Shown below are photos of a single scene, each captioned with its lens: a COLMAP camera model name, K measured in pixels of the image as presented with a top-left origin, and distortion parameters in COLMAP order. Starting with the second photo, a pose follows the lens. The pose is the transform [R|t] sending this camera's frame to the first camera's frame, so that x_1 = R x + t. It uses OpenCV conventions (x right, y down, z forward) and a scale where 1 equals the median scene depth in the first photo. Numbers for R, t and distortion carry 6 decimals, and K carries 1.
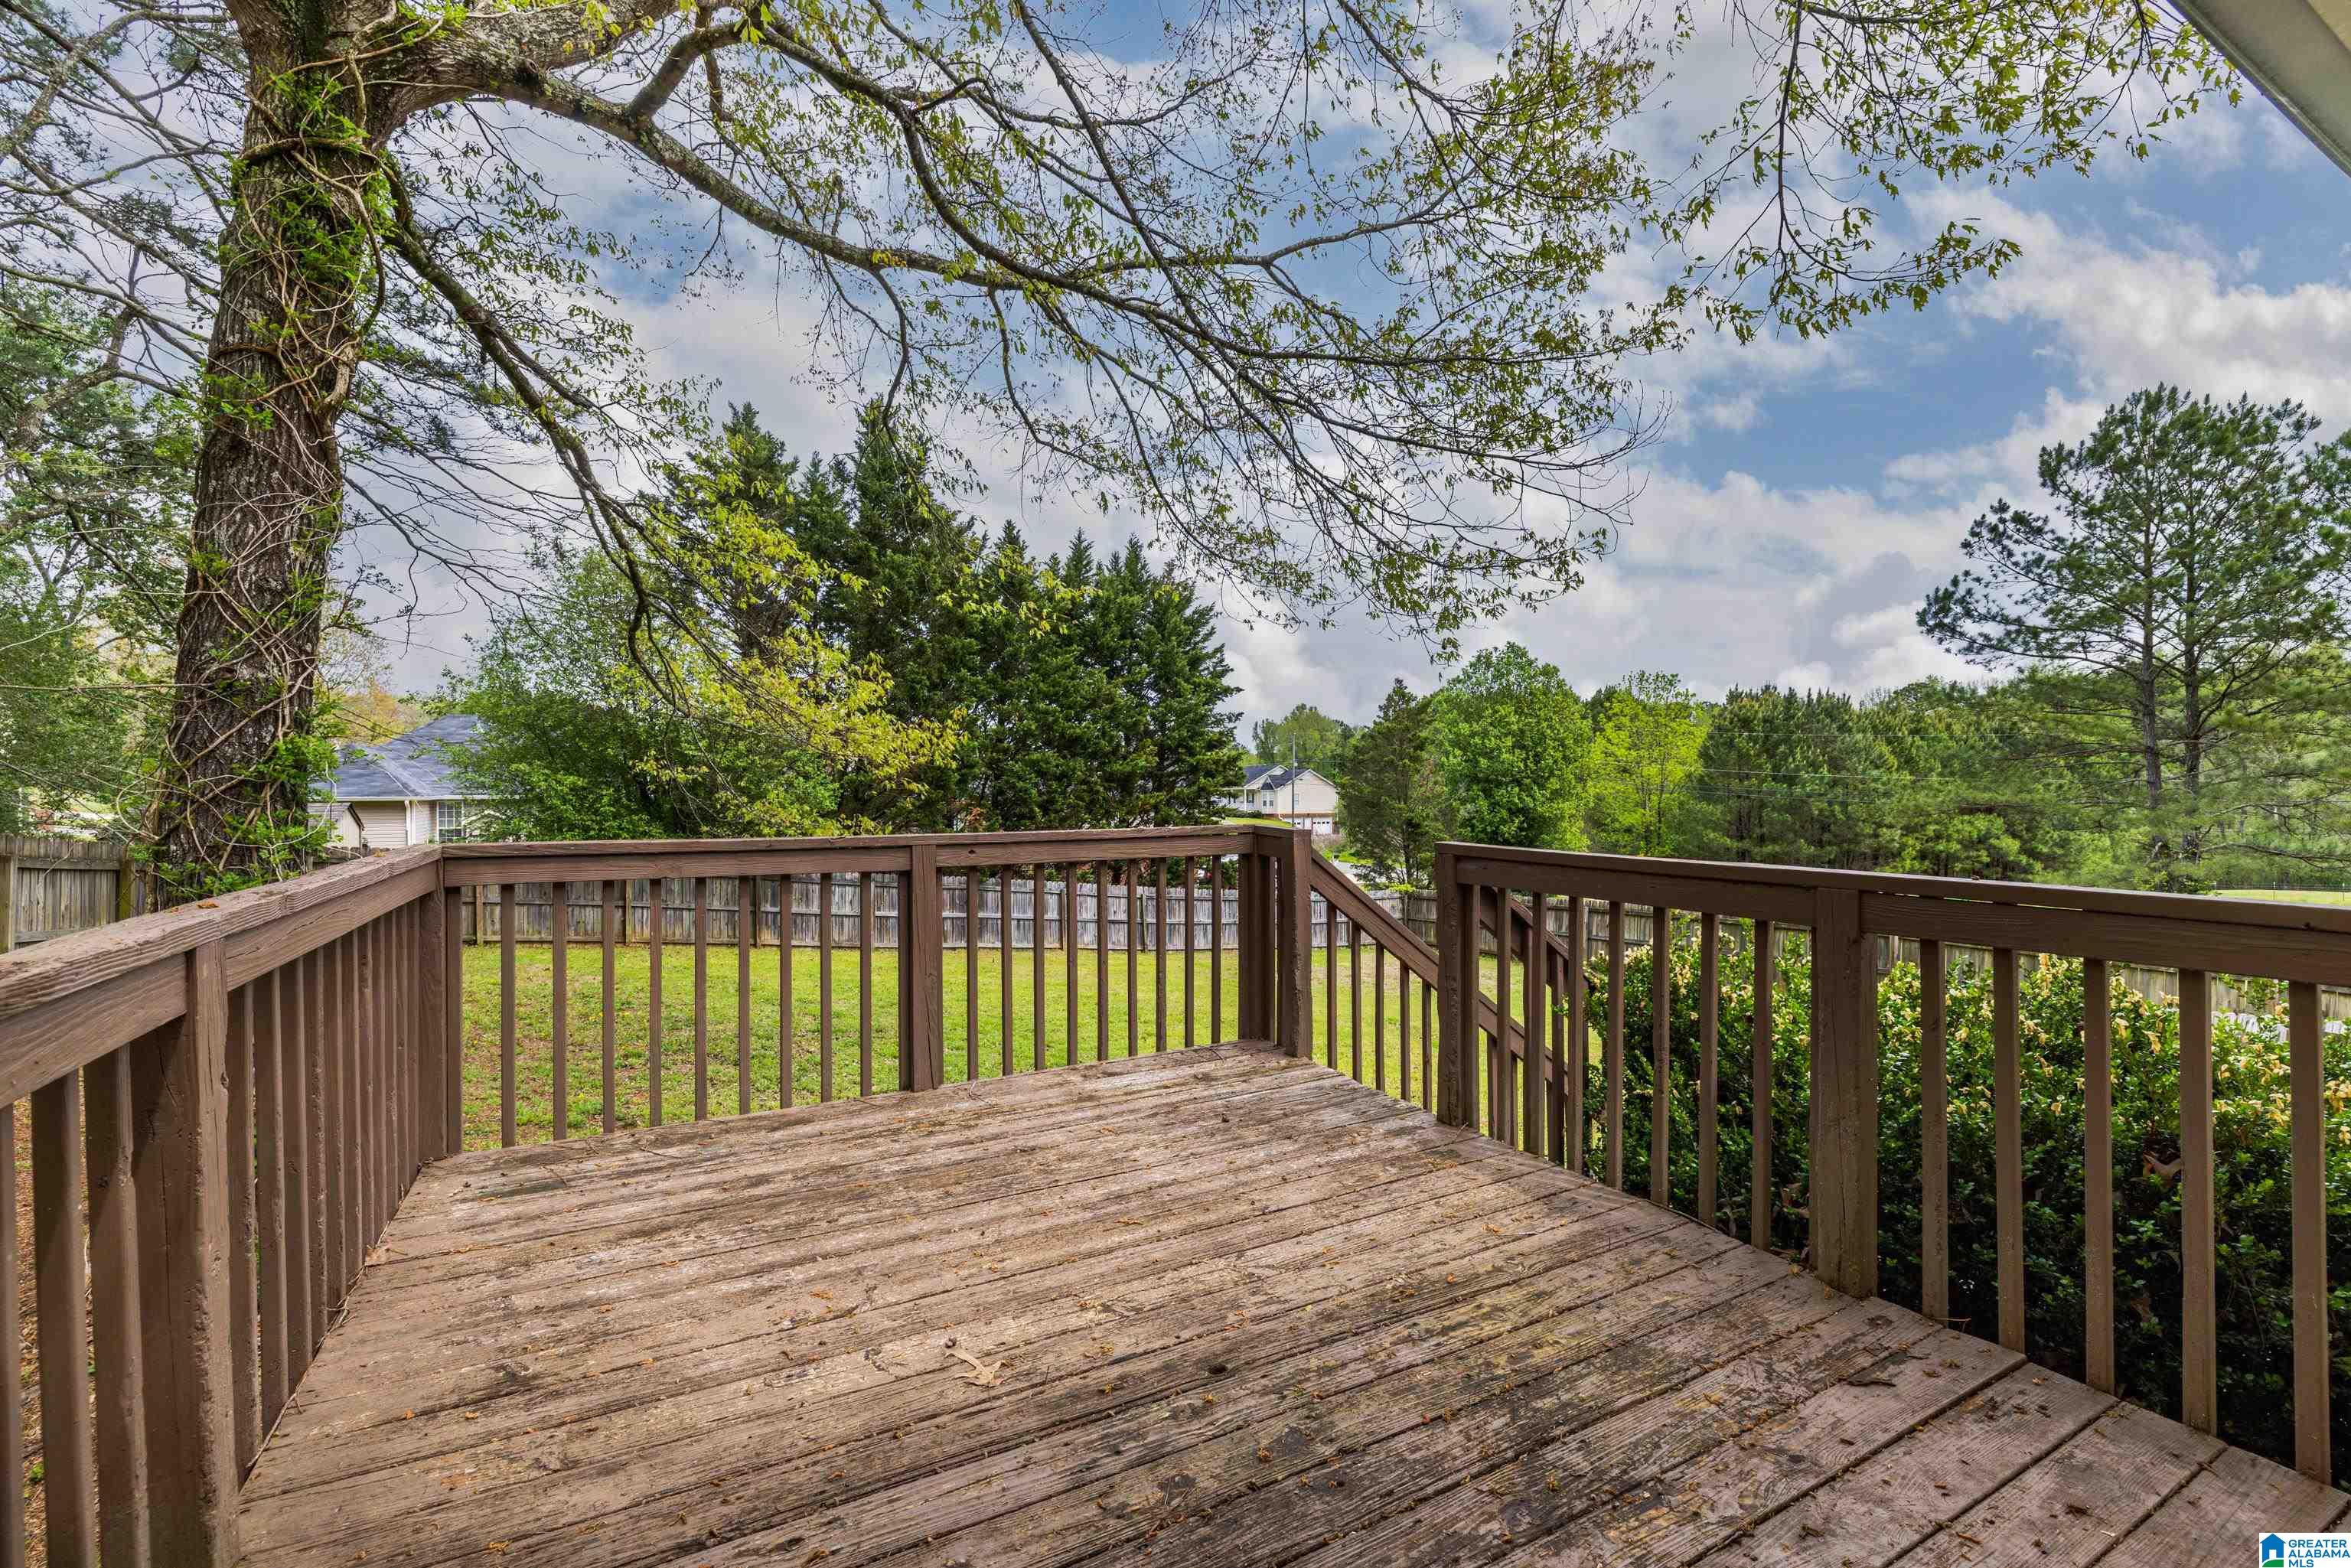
lens RADIAL K [[985.4, 0, 1175.5], [0, 985.4, 784.0], [0, 0, 1]] dist [-0.000040, -0.000032]
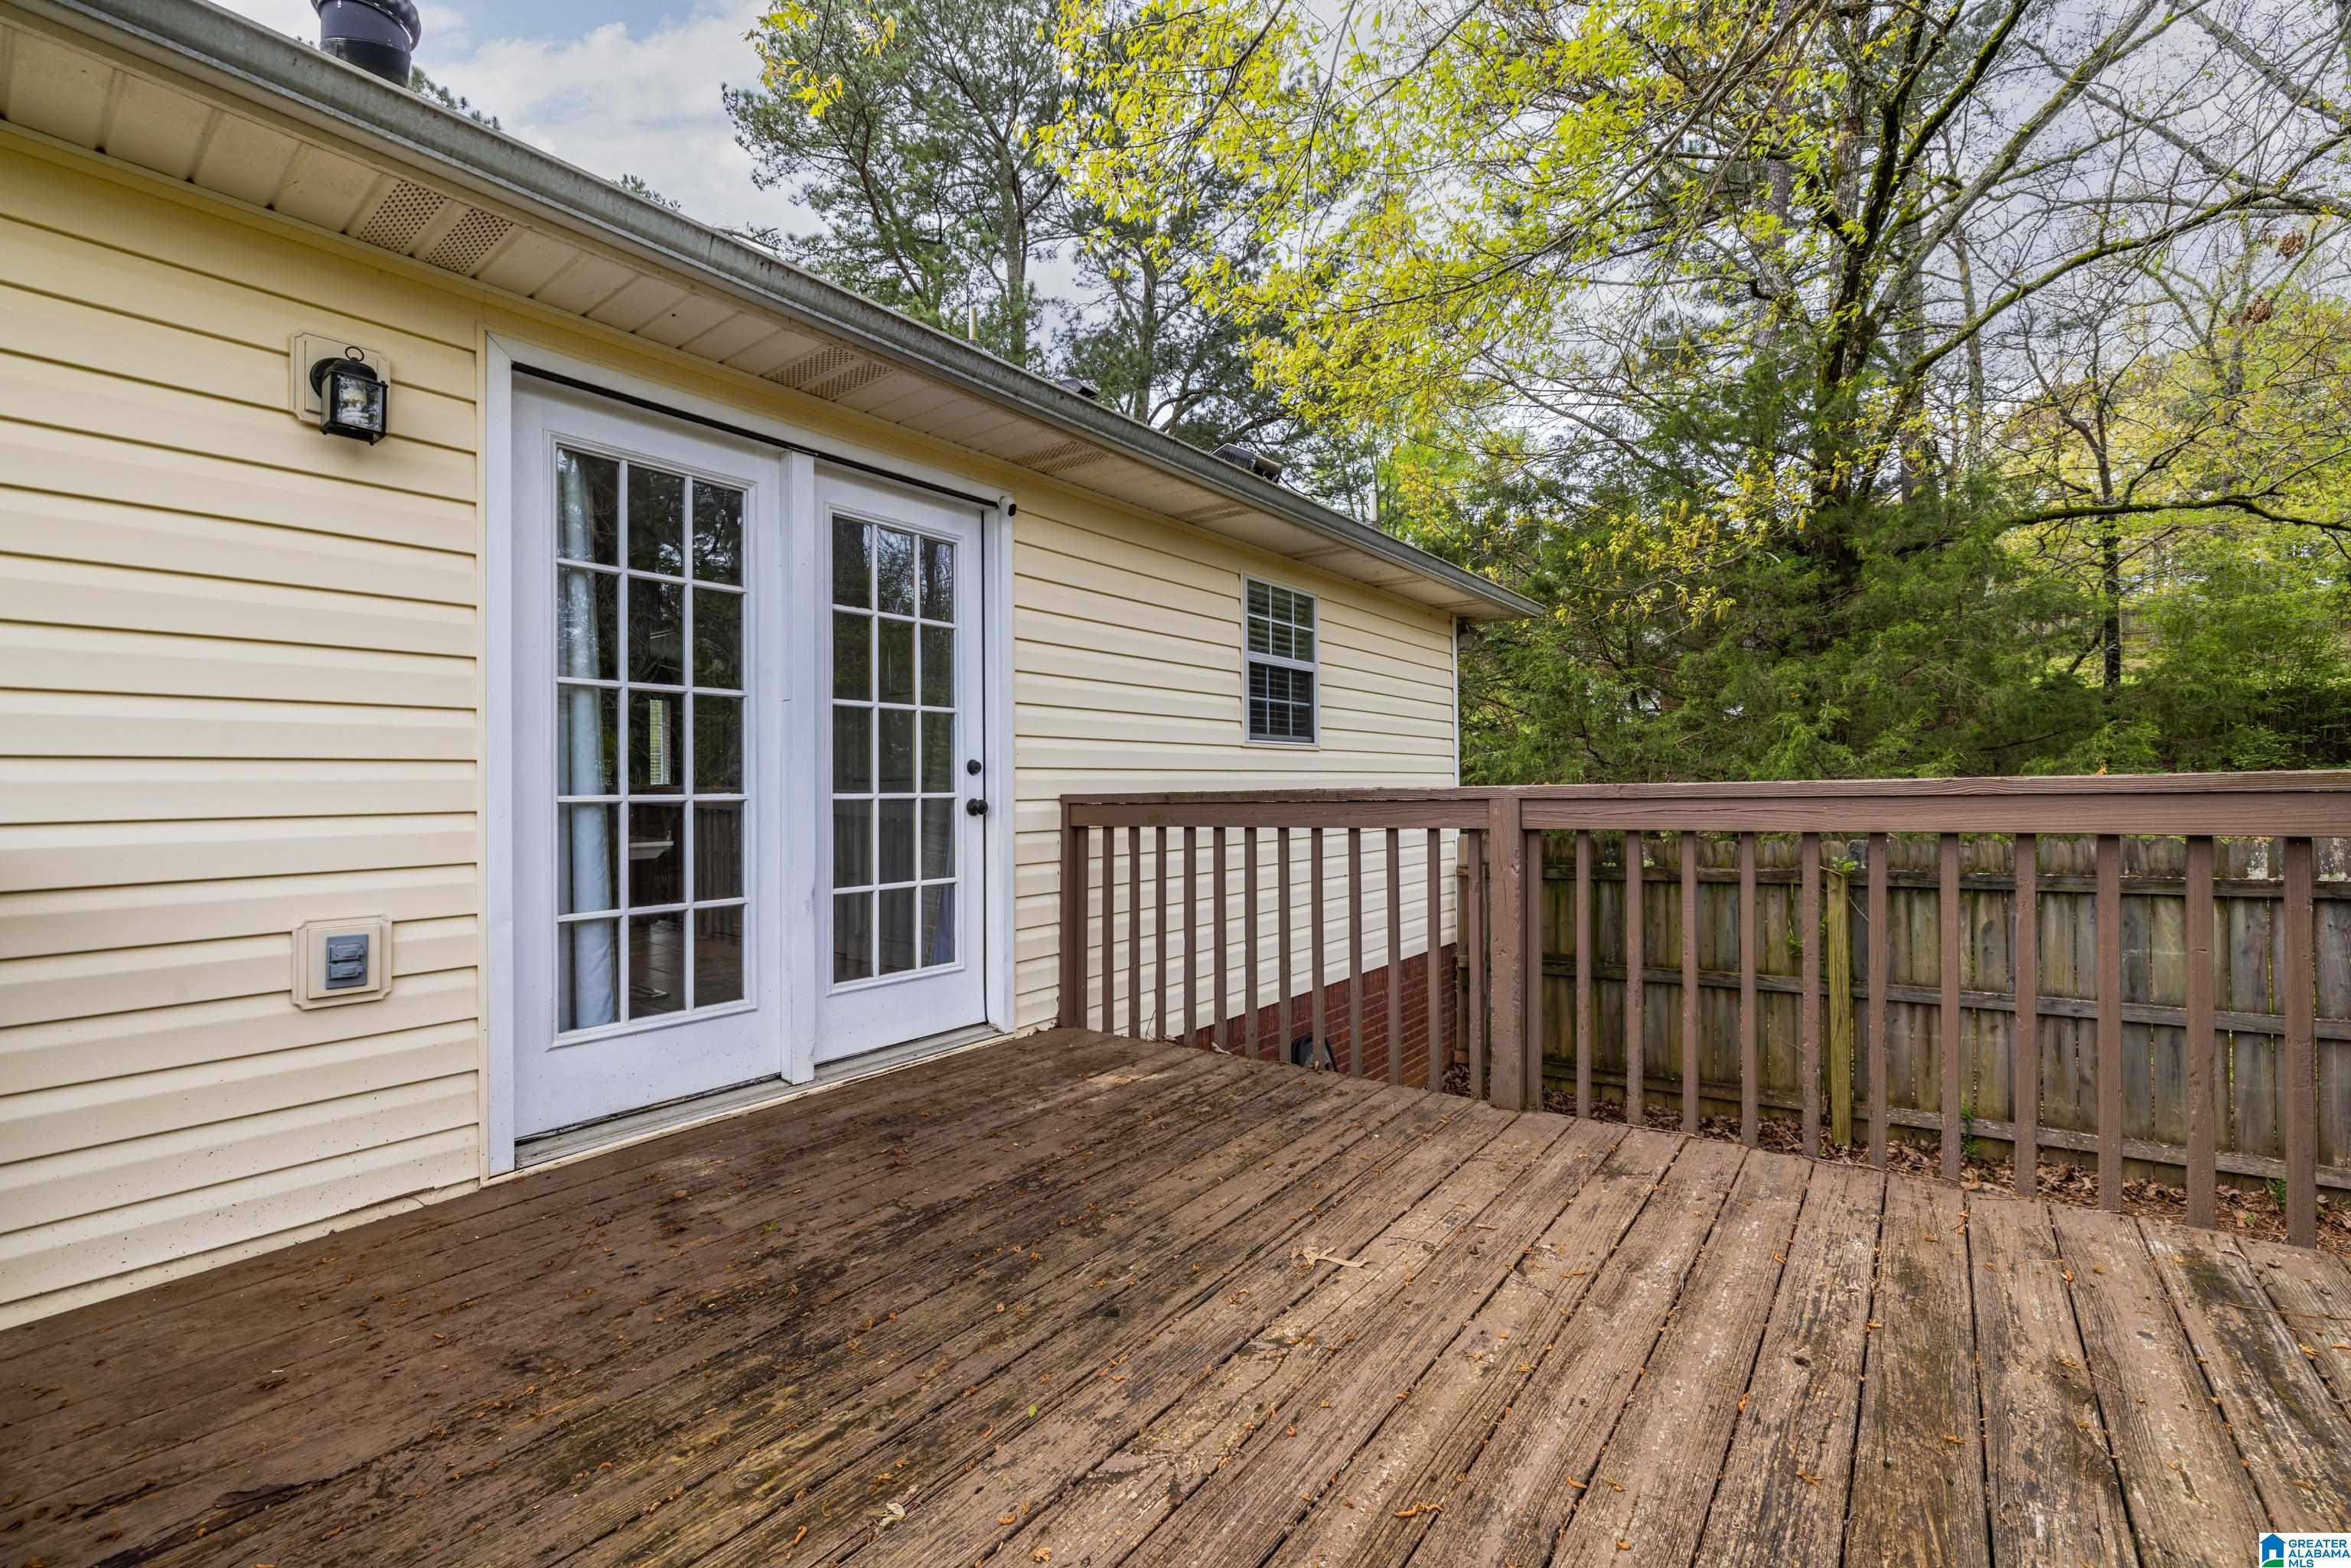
lens RADIAL K [[985.4, 0, 1175.5], [0, 985.4, 784.0], [0, 0, 1]] dist [-0.000040, -0.000032]
pose [[-0.914772, 0.009749, -0.403854, 0.327265], [0.014569, 0.999855, -0.008865, 0.087526], [0.403709, -0.013994, -0.914781, 1.717732]]
